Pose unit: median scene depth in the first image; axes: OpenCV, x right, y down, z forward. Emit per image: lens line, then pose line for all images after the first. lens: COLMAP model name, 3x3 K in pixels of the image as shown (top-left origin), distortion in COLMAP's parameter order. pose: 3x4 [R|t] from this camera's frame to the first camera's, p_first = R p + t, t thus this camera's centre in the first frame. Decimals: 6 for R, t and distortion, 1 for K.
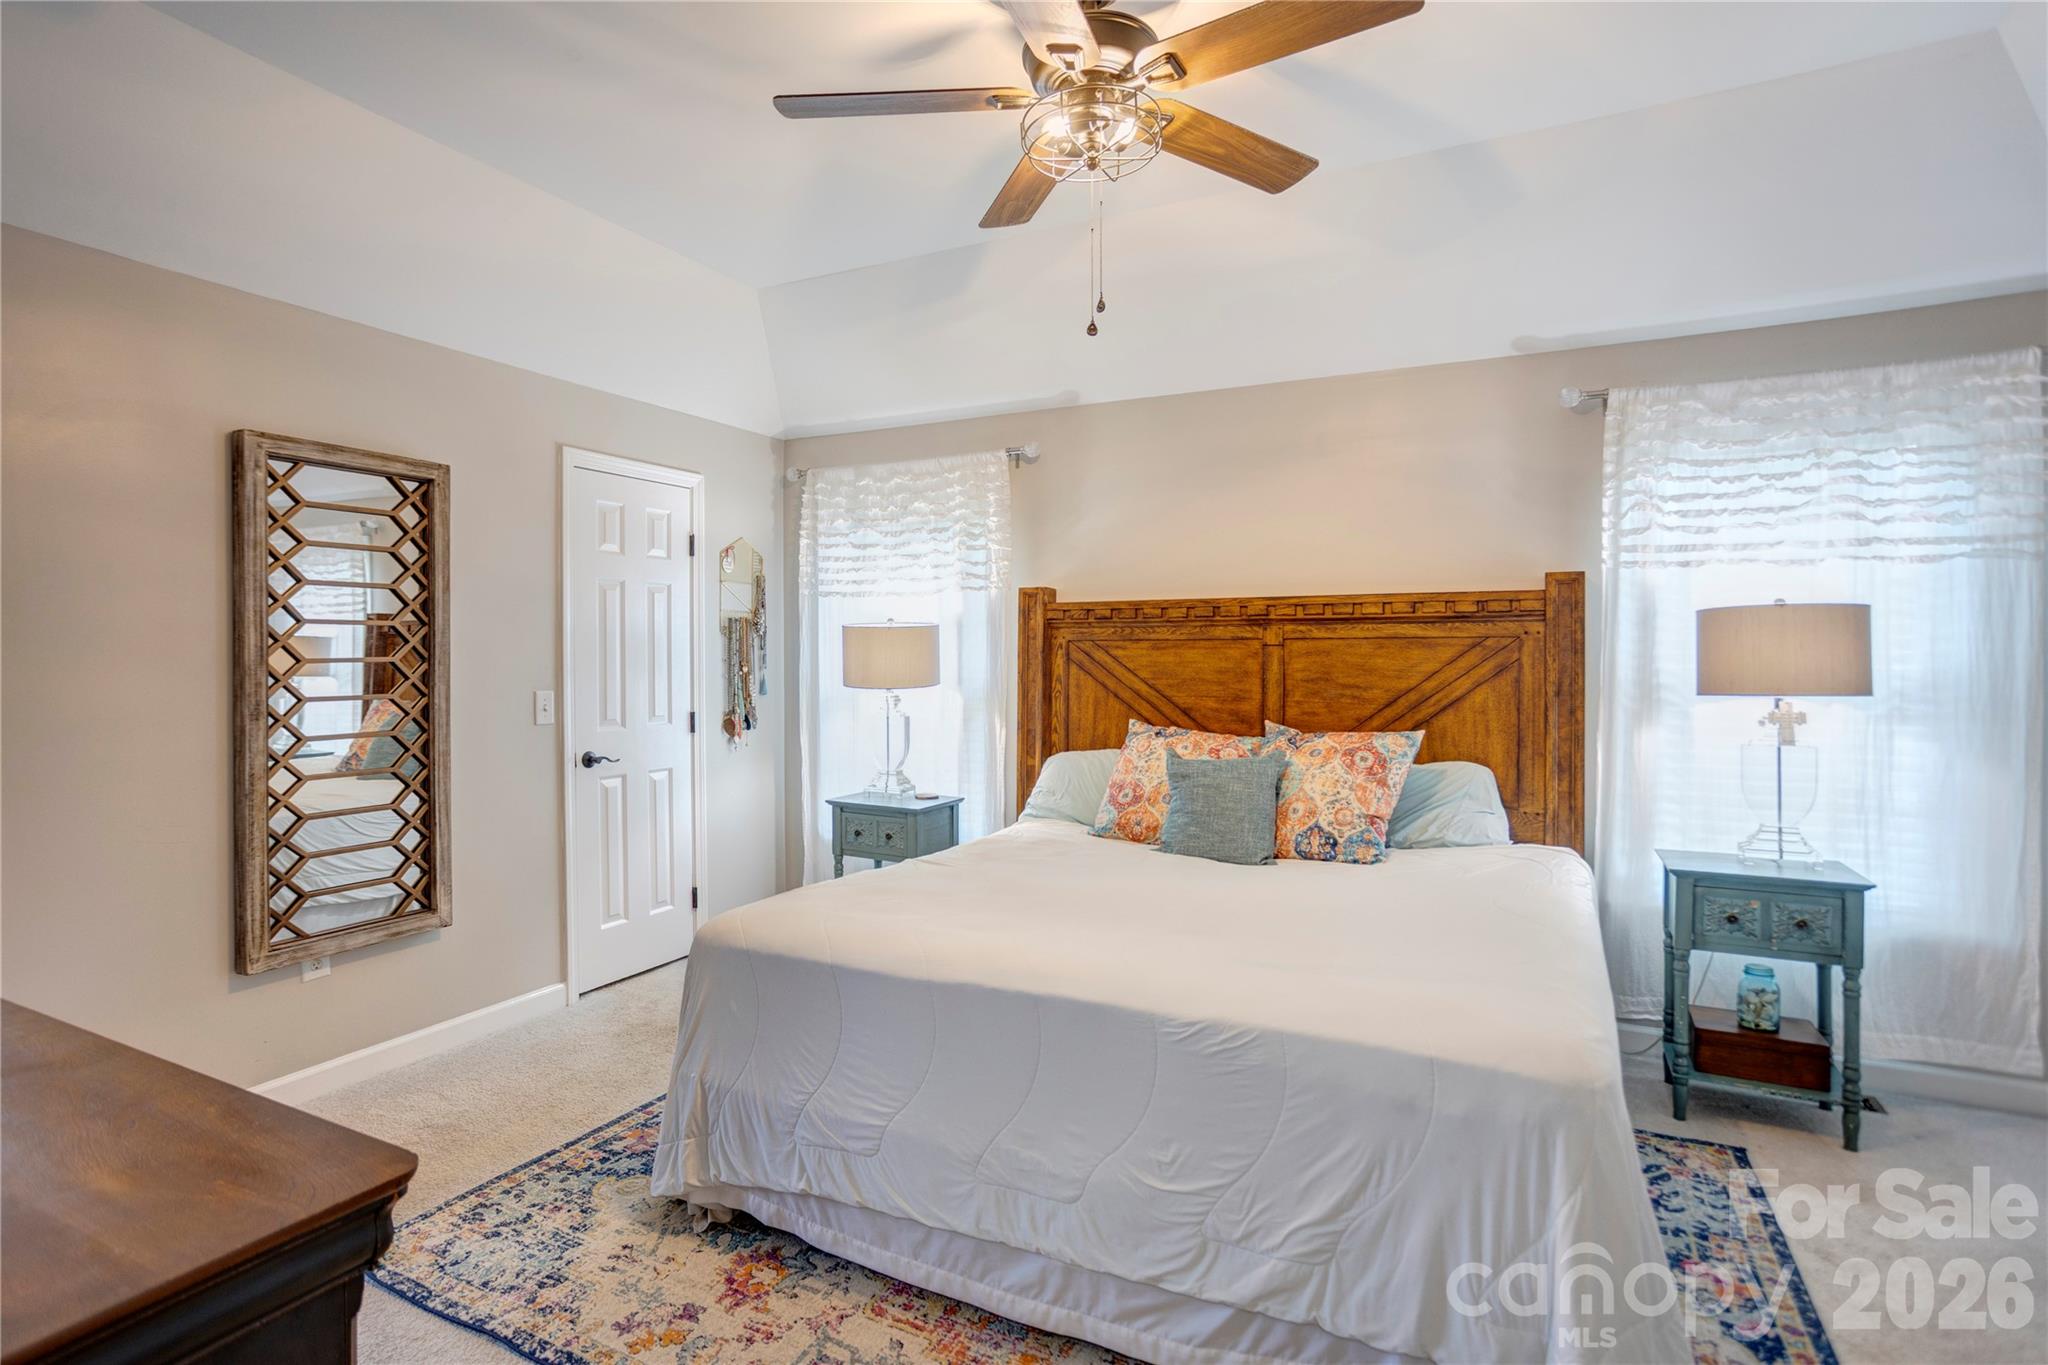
lens RADIAL K [[988.1, 0, 1023.7], [0, 988.1, 668.8], [0, 0, 1]] dist [-0.029098, 0.005962]
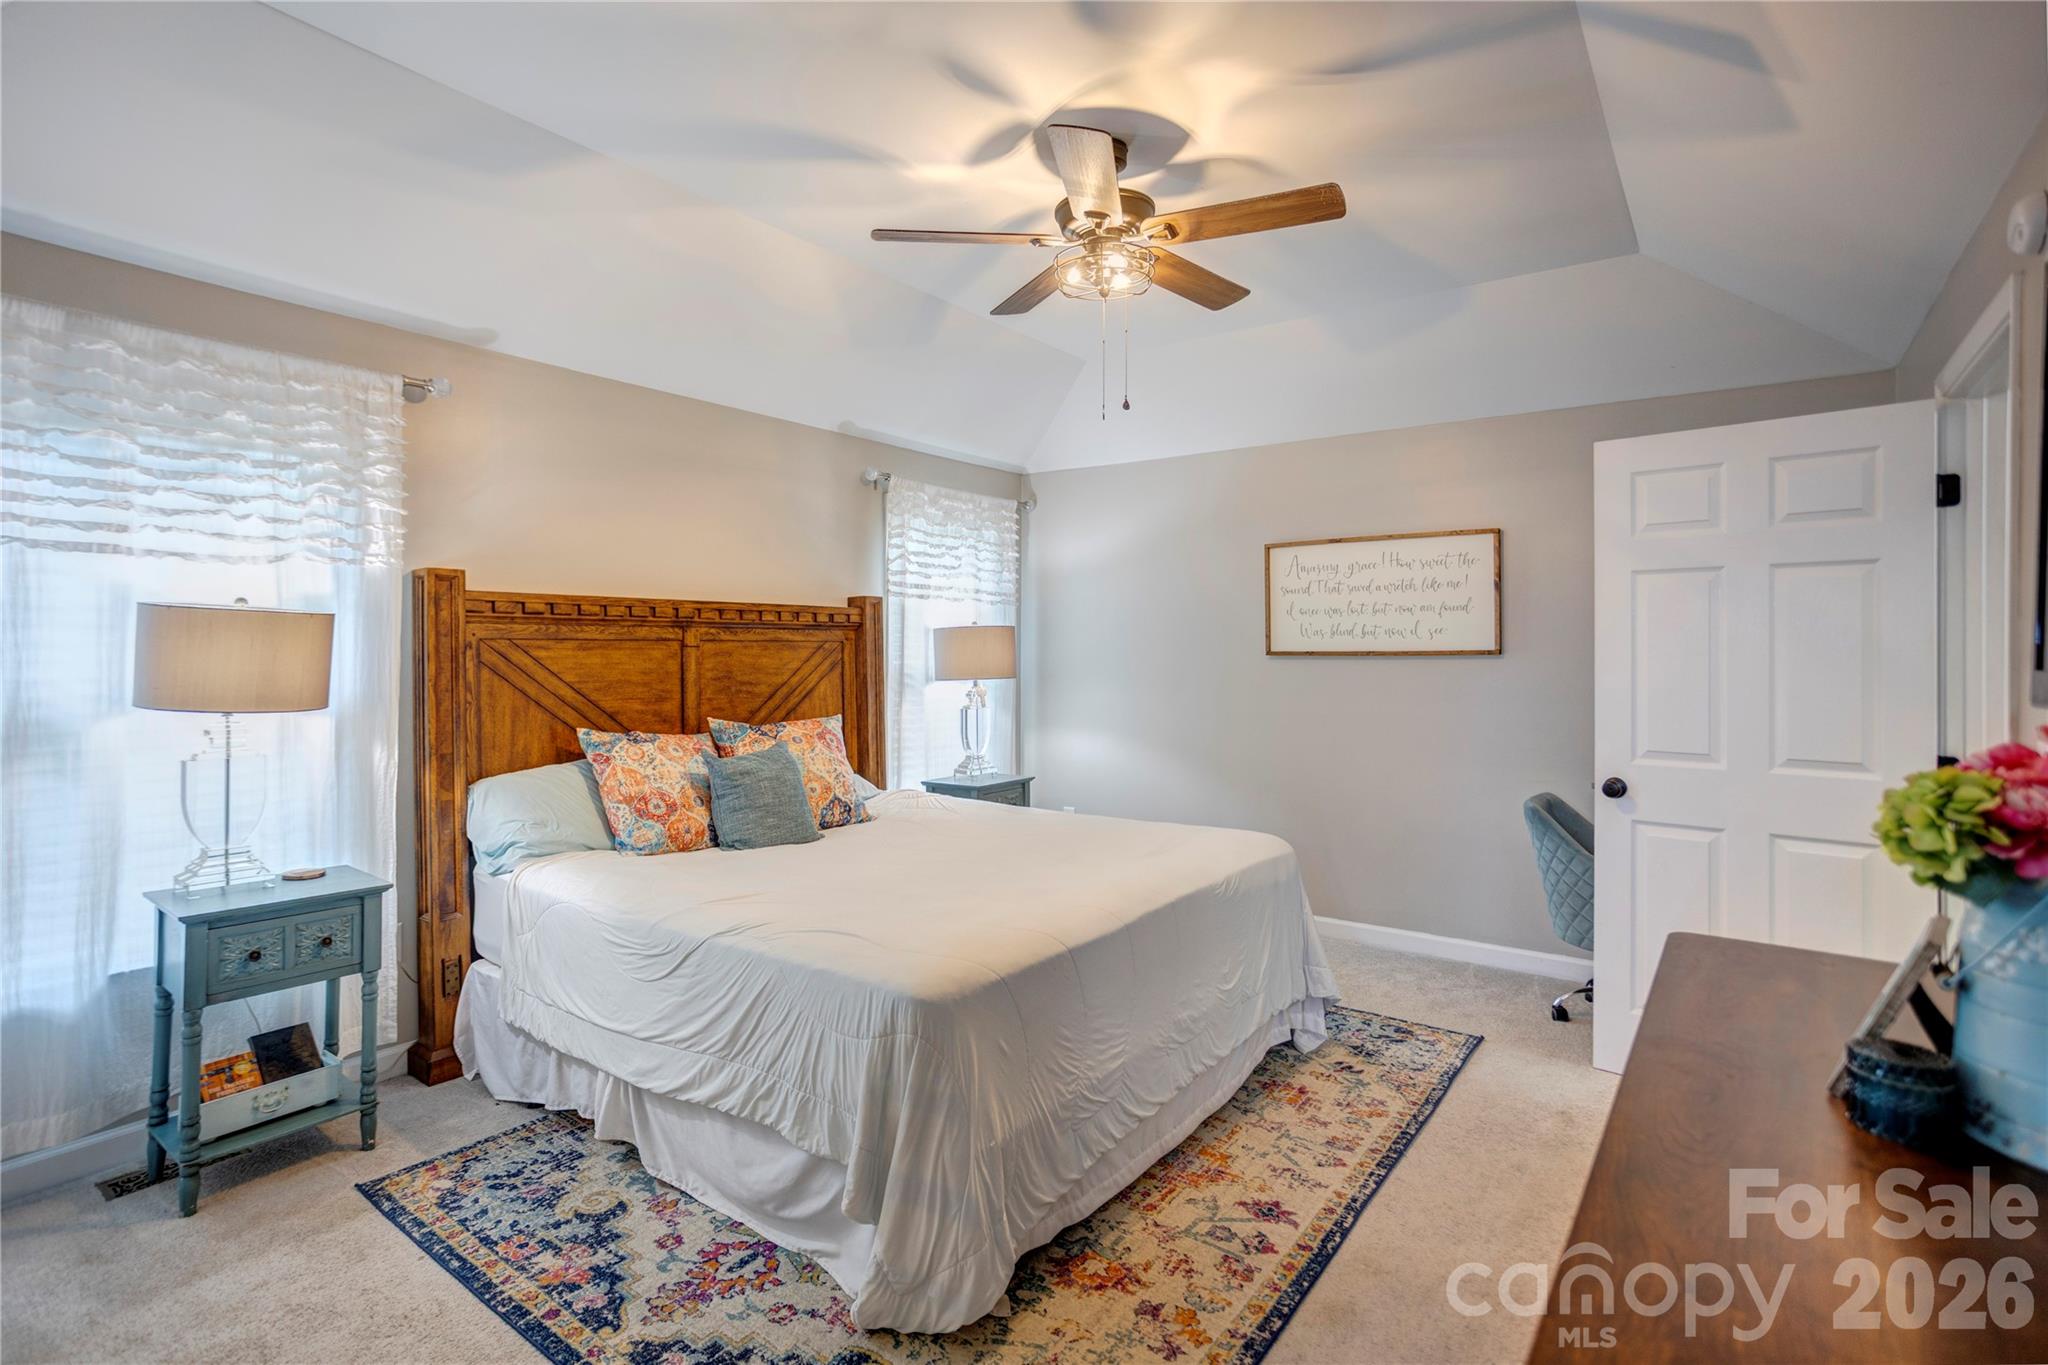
lens RADIAL K [[988.1, 0, 953.6], [0, 988.1, 649.9], [0, 0, 1]] dist [-0.029098, 0.005962]
pose [[0.224036, 0.001822, 0.974579, -0.705806], [0.012777, 0.999907, -0.004807, -0.011630], [-0.974497, 0.013529, 0.223992, 0.492707]]
